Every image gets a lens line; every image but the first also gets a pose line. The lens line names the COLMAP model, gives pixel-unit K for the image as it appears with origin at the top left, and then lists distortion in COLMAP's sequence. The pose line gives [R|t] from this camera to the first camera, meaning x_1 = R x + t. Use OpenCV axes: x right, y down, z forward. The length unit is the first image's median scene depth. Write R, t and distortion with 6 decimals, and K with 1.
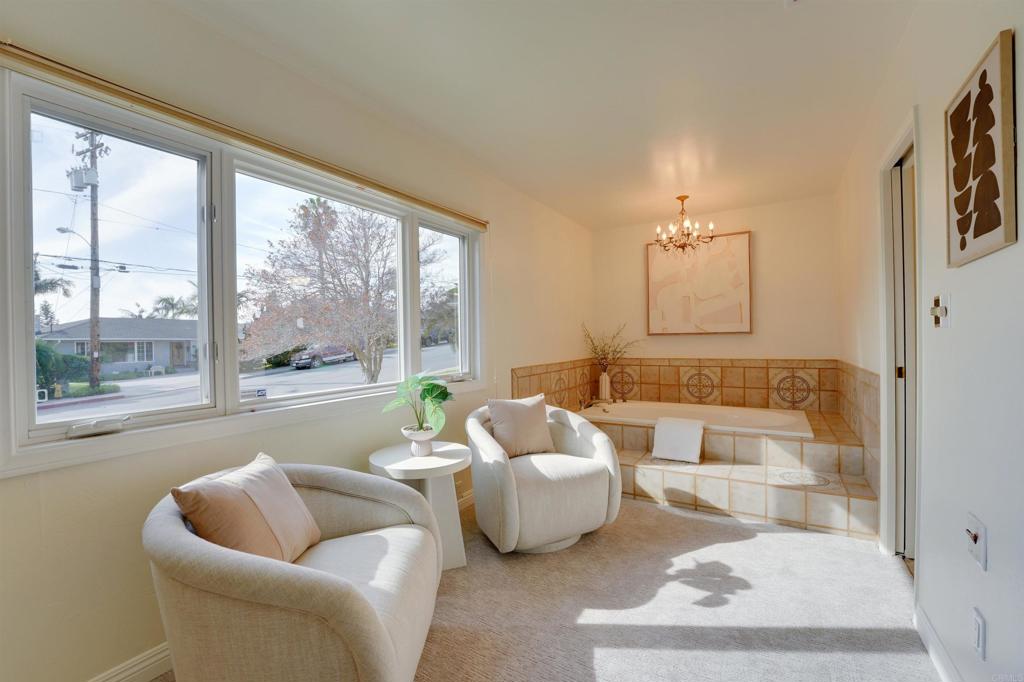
lens RADIAL K [[423.1, 0, 505.6], [0, 423.1, 339.4], [0, 0, 1]] dist [-0.014248, 0.000337]
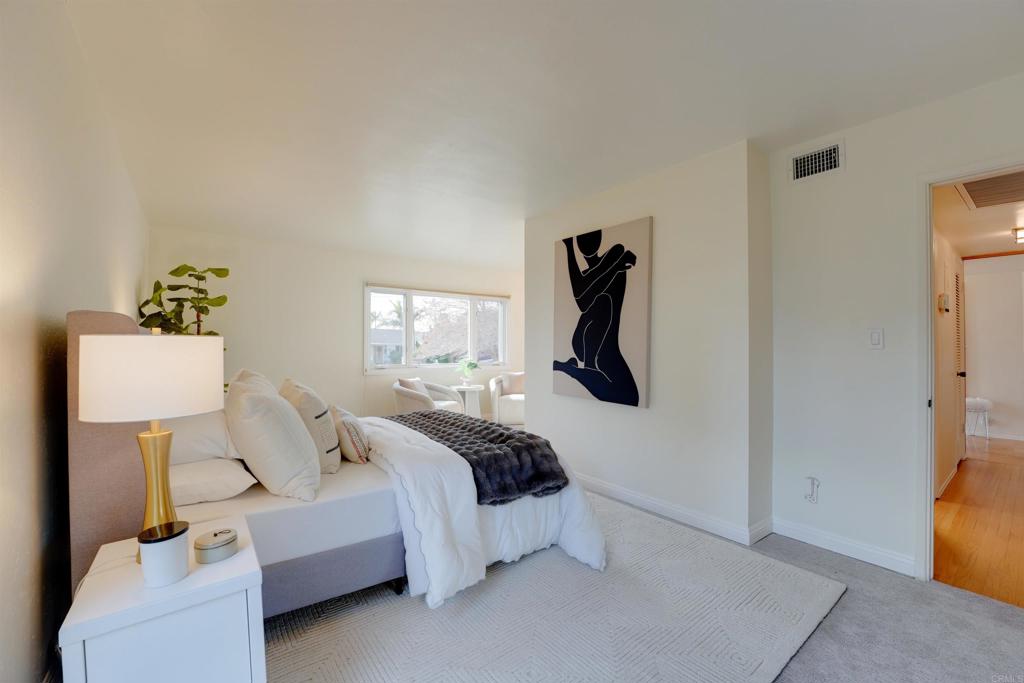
lens RADIAL K [[419.2, 0, 511.4], [0, 419.2, 343.6], [0, 0, 1]] dist [-0.018151, -0.000047]
pose [[0.938872, 0.014402, -0.343965, 0.761339], [-0.017385, 0.999833, -0.005592, -0.006837], [0.343828, 0.011230, 0.938966, -1.136459]]
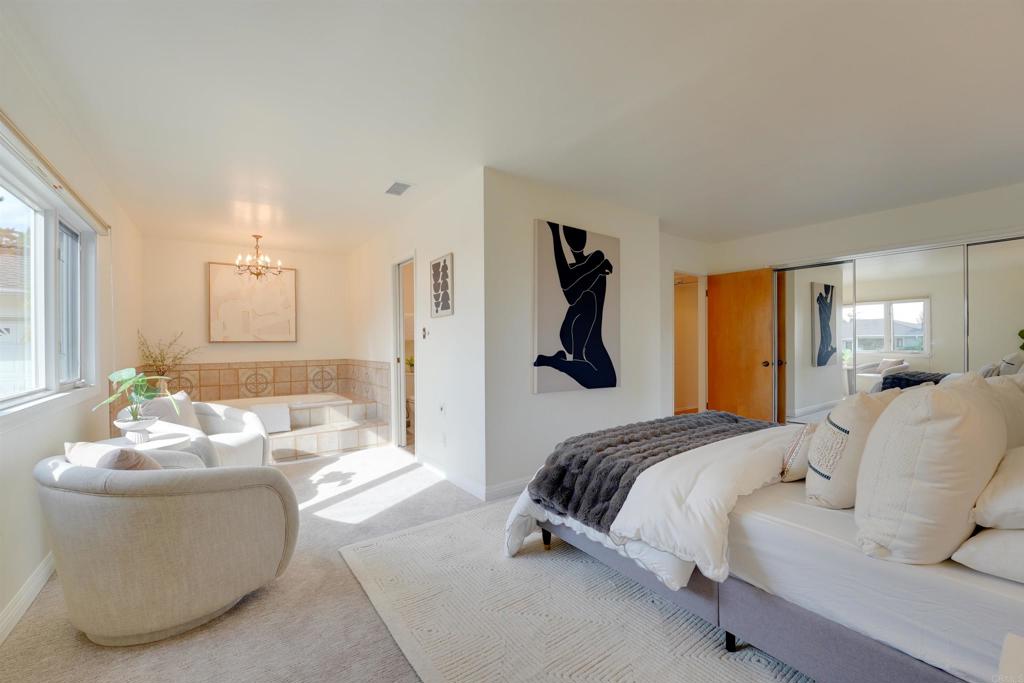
lens RADIAL K [[419.2, 0, 511.4], [0, 419.2, 343.6], [0, 0, 1]] dist [-0.018151, -0.000047]
pose [[0.368478, 0.010219, 0.929580, -0.611294], [0.006217, 0.999890, -0.013457, 0.018851], [-0.929616, 0.010737, 0.368374, -0.244054]]
